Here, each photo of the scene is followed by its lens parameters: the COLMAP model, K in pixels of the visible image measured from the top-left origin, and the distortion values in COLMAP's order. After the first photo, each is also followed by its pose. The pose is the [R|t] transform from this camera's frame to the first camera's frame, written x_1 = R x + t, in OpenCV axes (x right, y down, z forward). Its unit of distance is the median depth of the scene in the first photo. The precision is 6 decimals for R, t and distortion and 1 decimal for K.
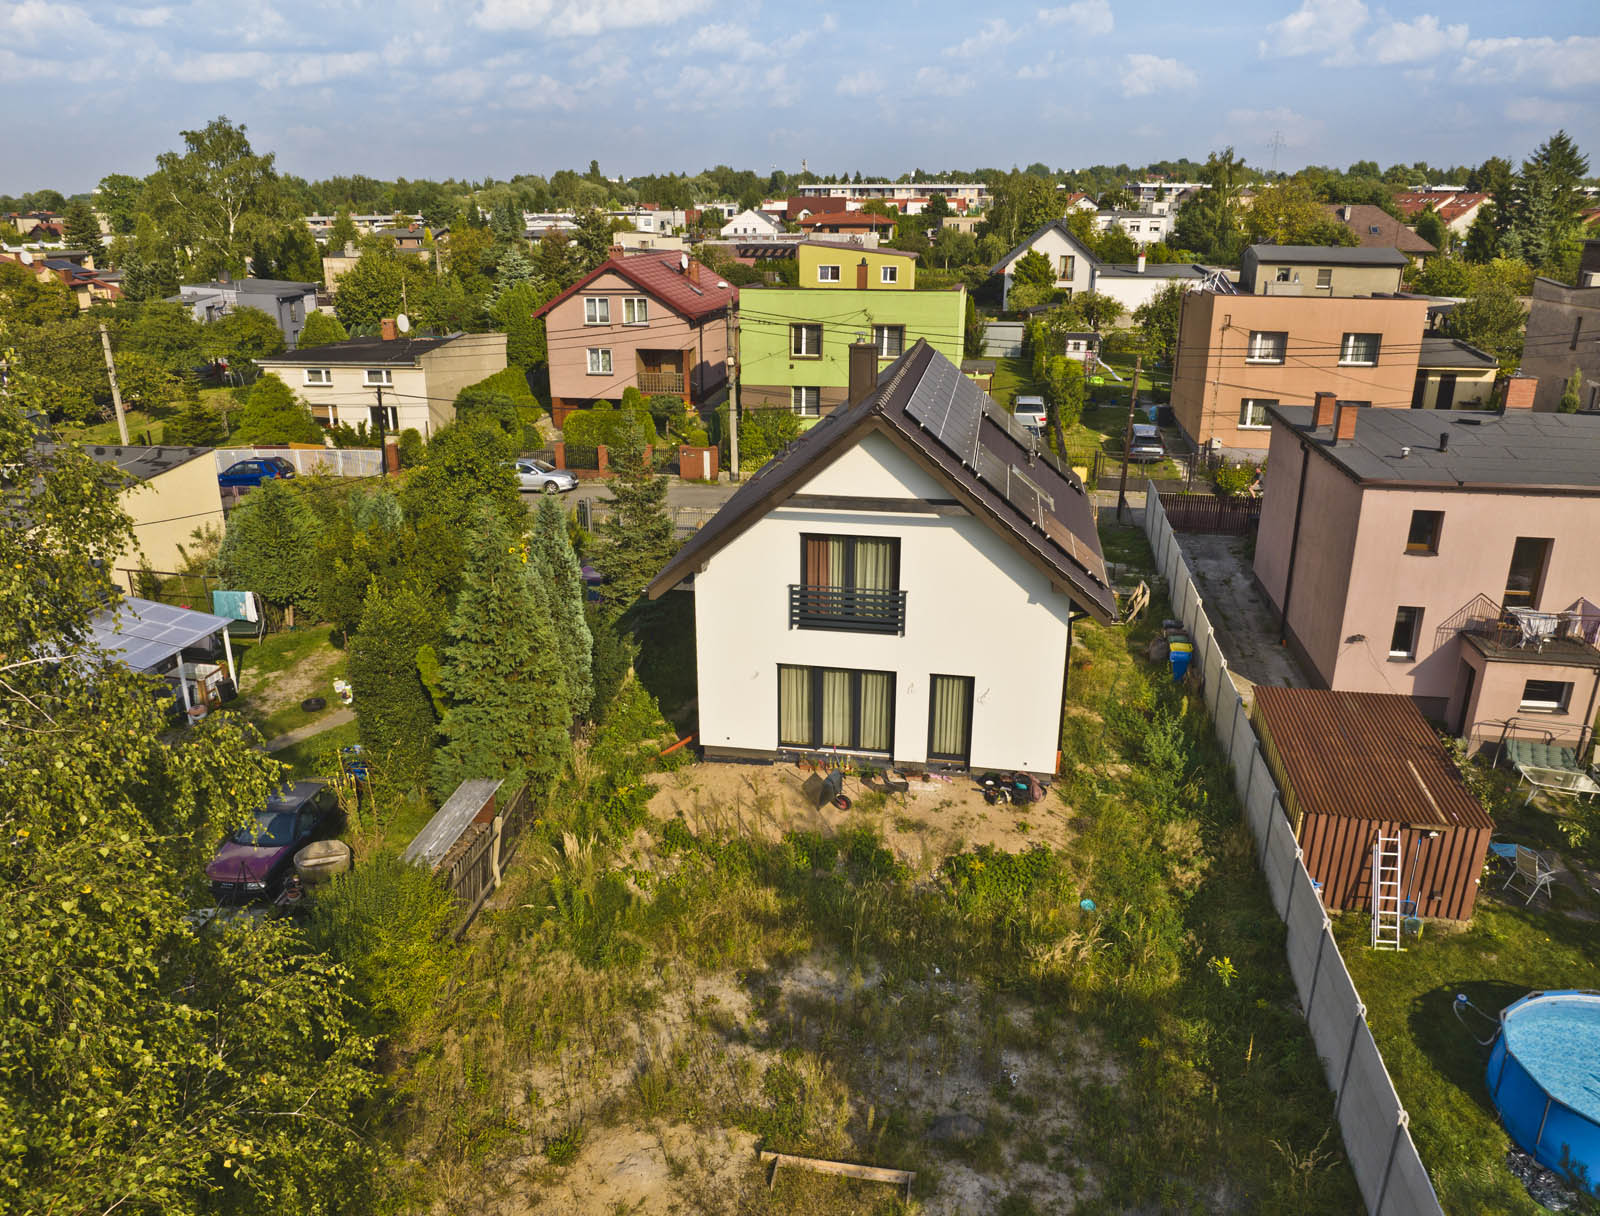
lens RADIAL K [[1167.4, 0, 761.7], [0, 1167.4, 611.4], [0, 0, 1]] dist [-0.045109, 0.007706]
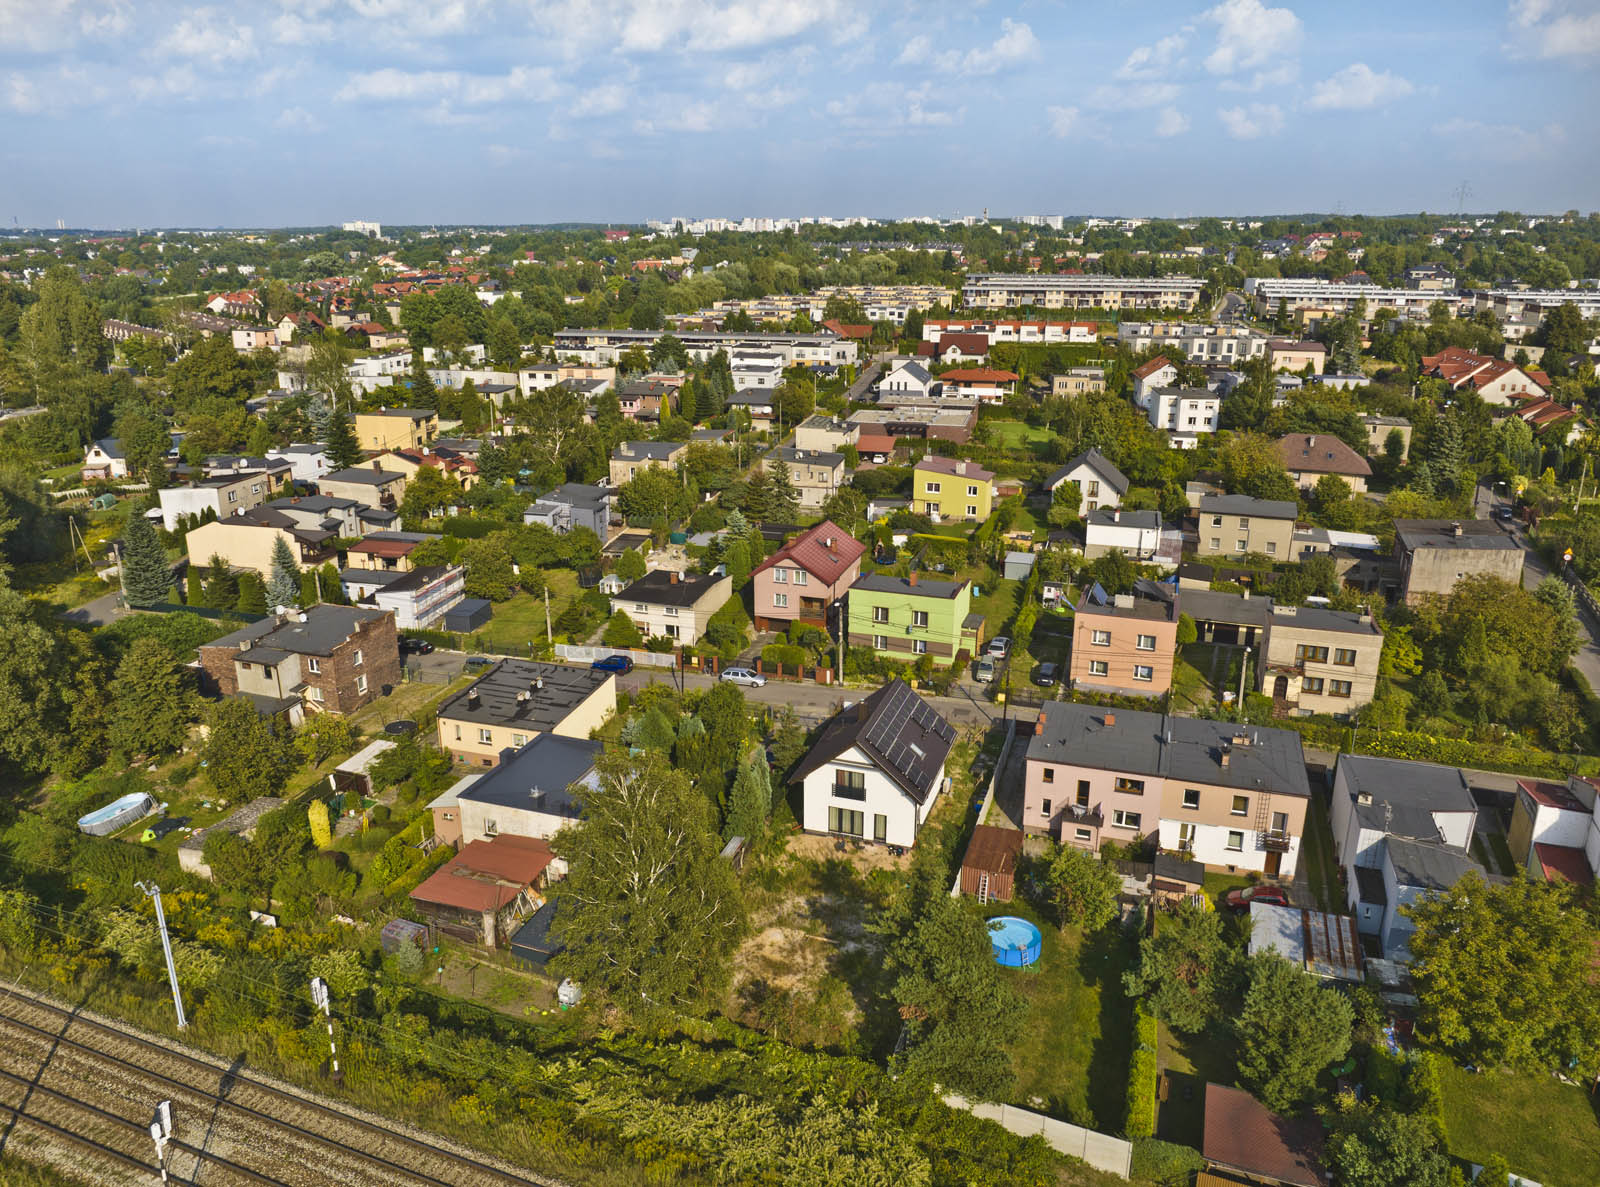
lens RADIAL K [[1154.4, 0, 757.7], [0, 1154.4, 590.9], [0, 0, 1]] dist [-0.033592, -0.001266]
pose [[0.987254, 0.046074, -0.152335, 0.262638], [-0.049301, 0.998631, -0.017473, -0.456091], [0.151322, 0.024761, 0.988174, -2.069940]]
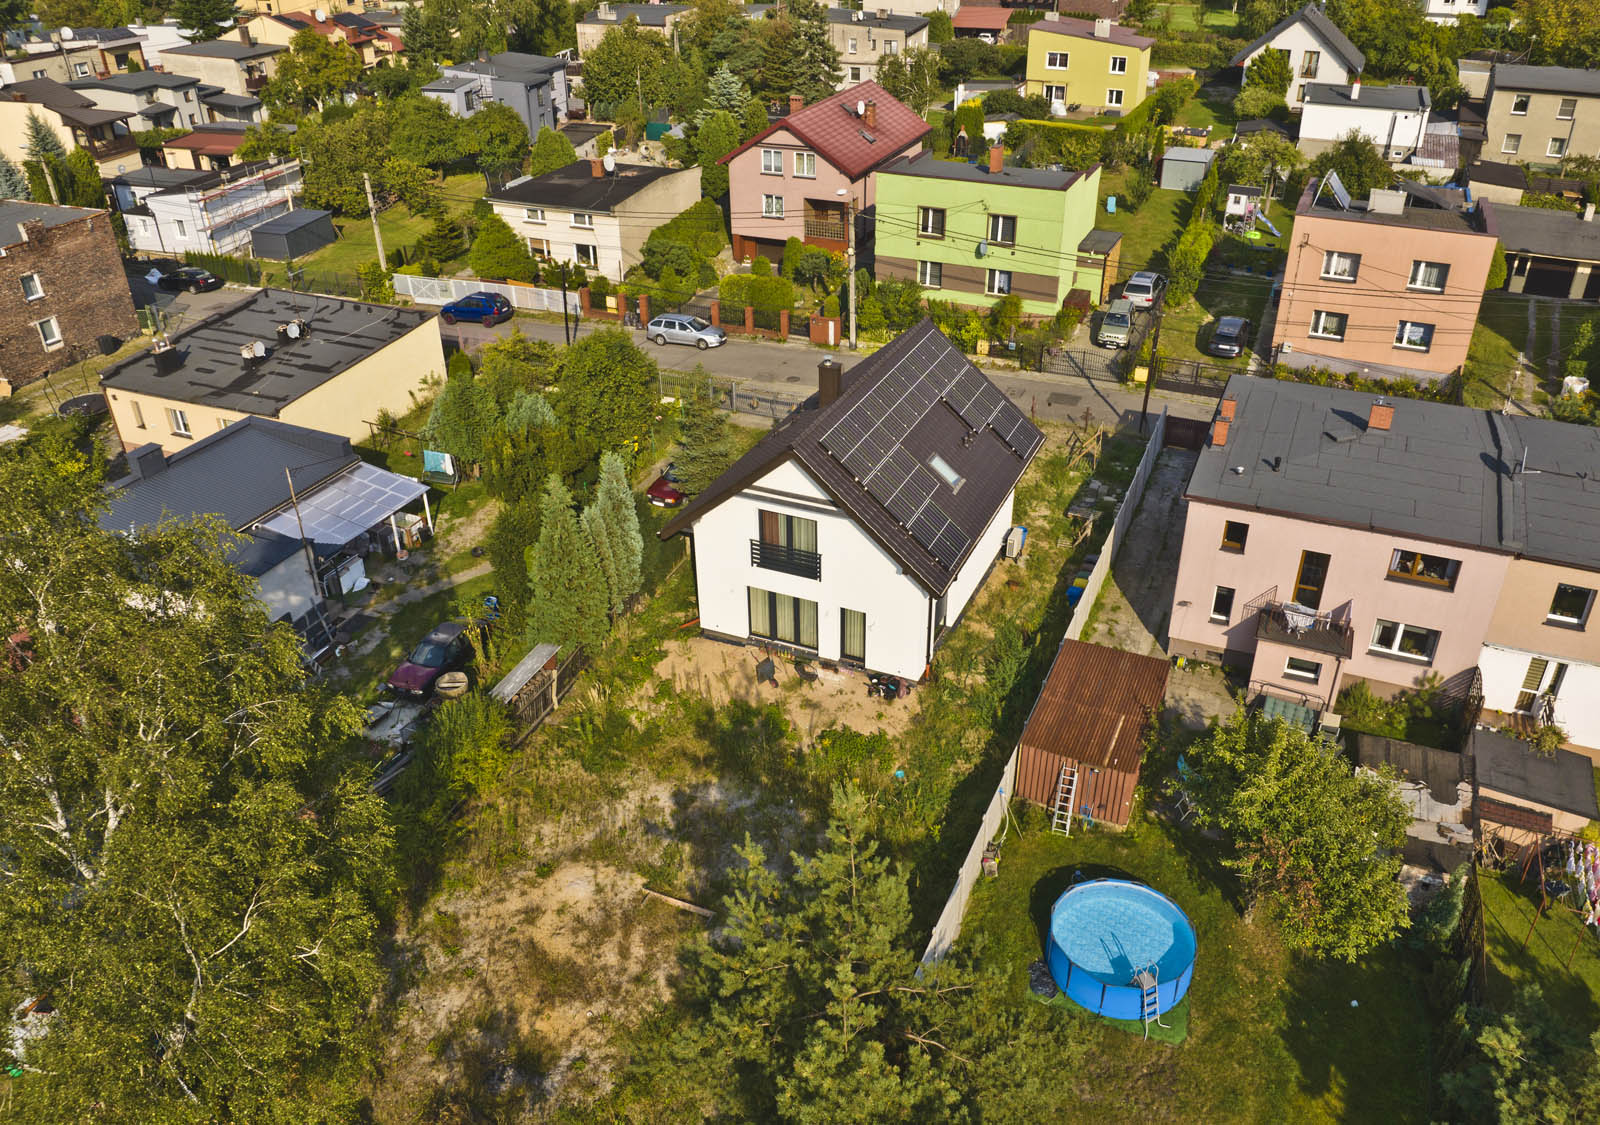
lens RADIAL K [[1226.9, 0, 800.0], [0, 1226.9, 562.5], [0, 0, 1]] dist [-0.034934, -0.009072]
pose [[0.974721, 0.110309, -0.194295, 0.361621], [-0.068440, 0.975231, 0.210335, -0.301267], [0.212684, -0.191721, 0.958128, -0.463594]]
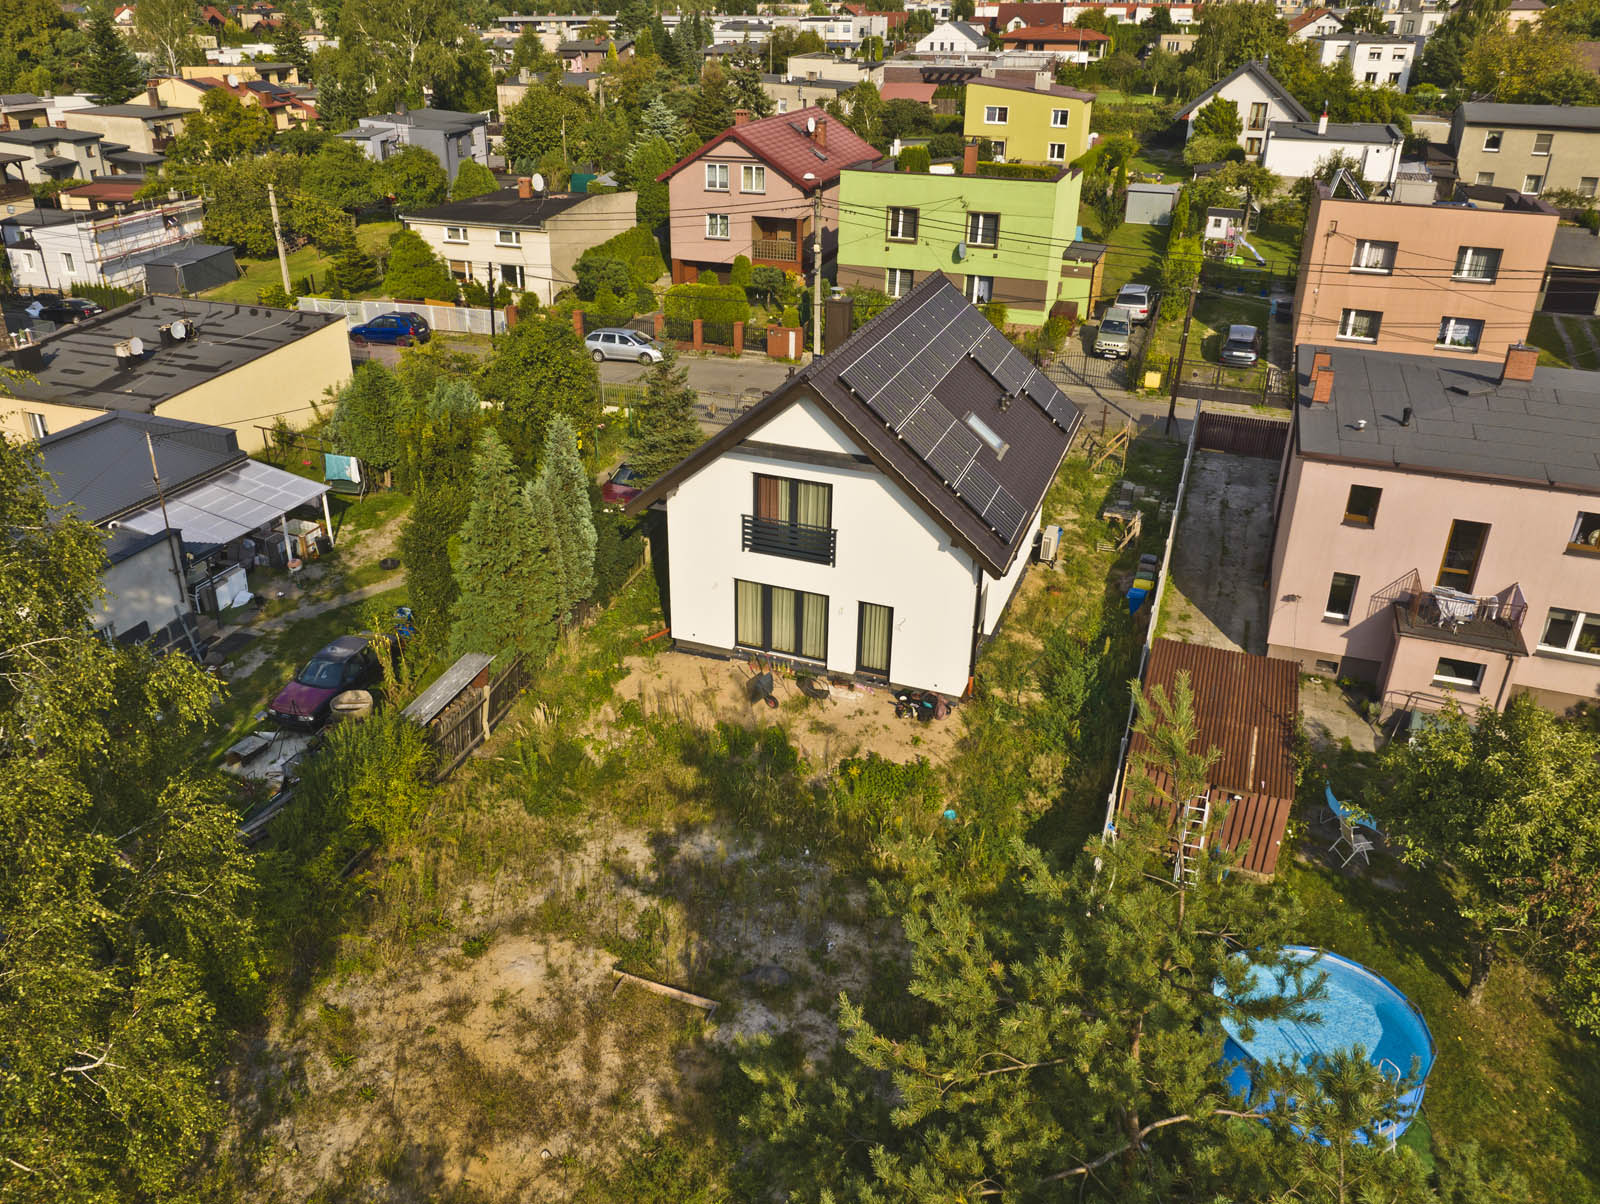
lens RADIAL K [[1209.5, 0, 723.7], [0, 1209.5, 563.4], [0, 0, 1]] dist [-0.041346, 0.000270]
pose [[0.978509, 0.089162, -0.185932, 0.214425], [-0.067701, 0.990613, 0.118751, -0.106423], [0.194775, -0.103611, 0.975360, -0.174638]]
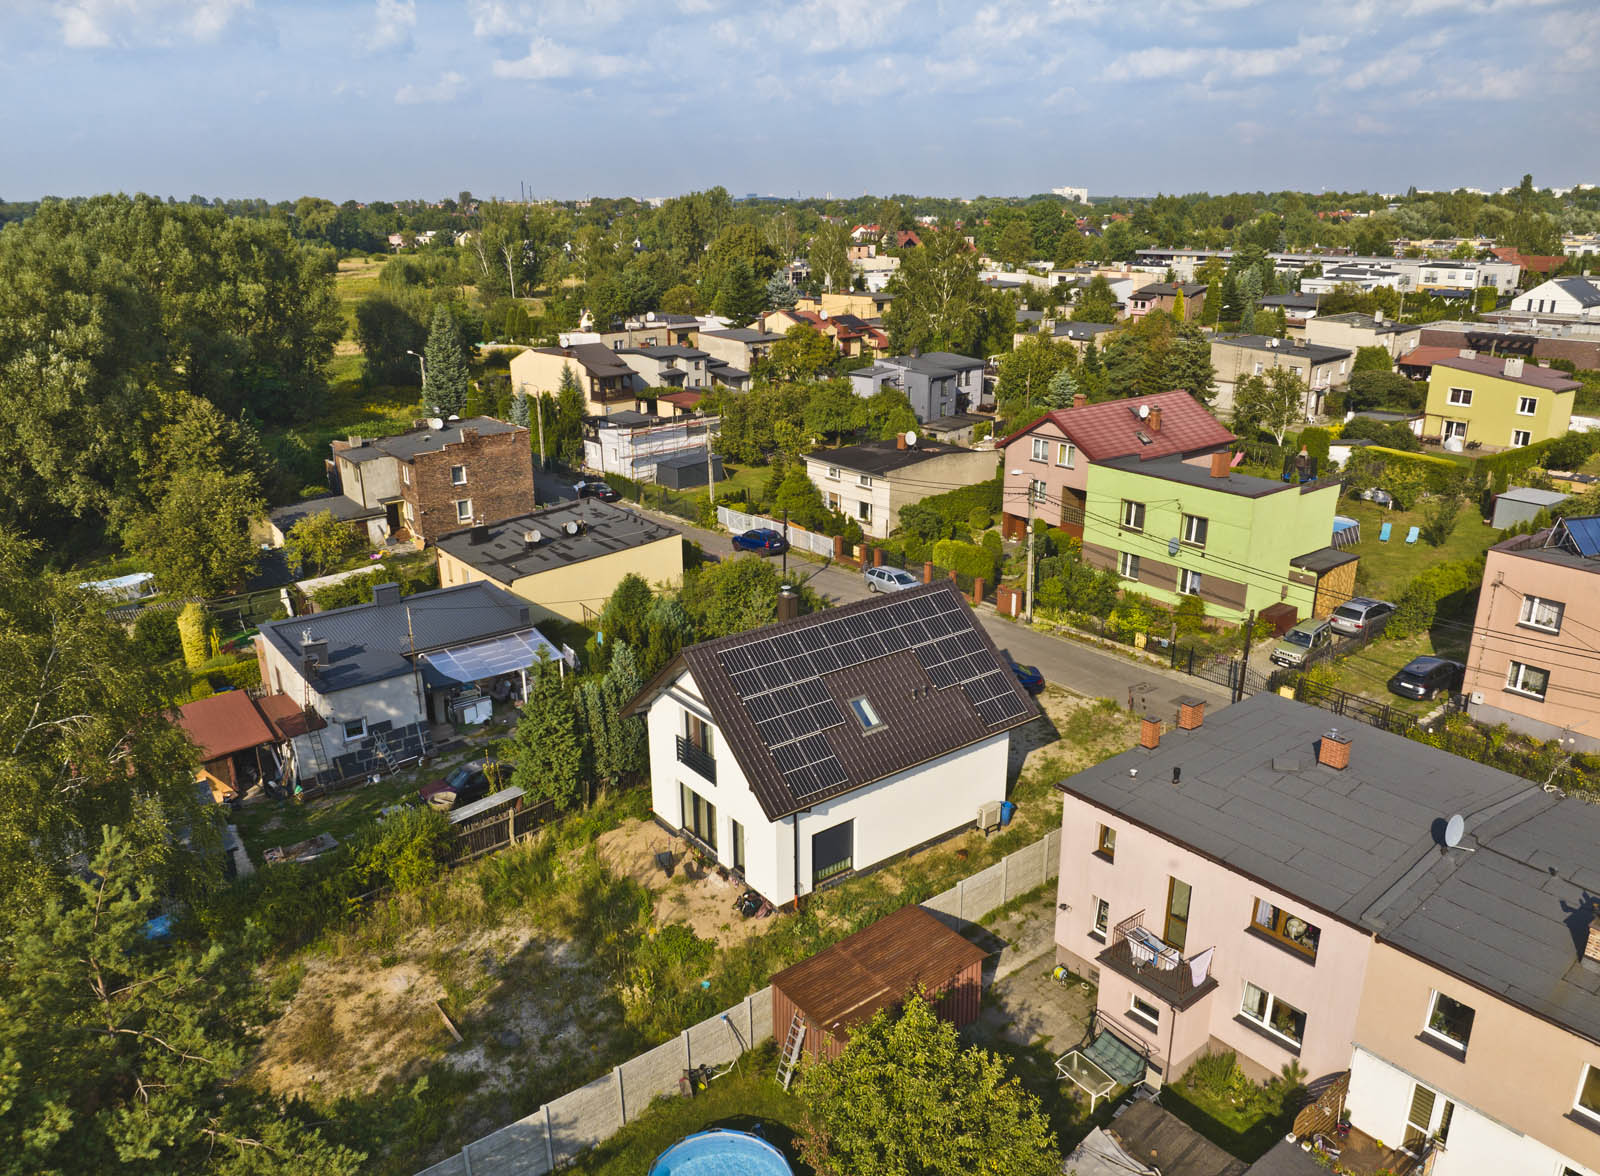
lens RADIAL K [[1142.0, 0, 800.0], [0, 1142.0, 588.0], [0, 0, 1]] dist [-0.040558, 0.002798]
pose [[0.749788, 0.209378, -0.627677, 1.023832], [-0.213370, 0.974448, 0.070173, -0.342603], [0.626331, 0.081313, 0.775305, -0.145612]]
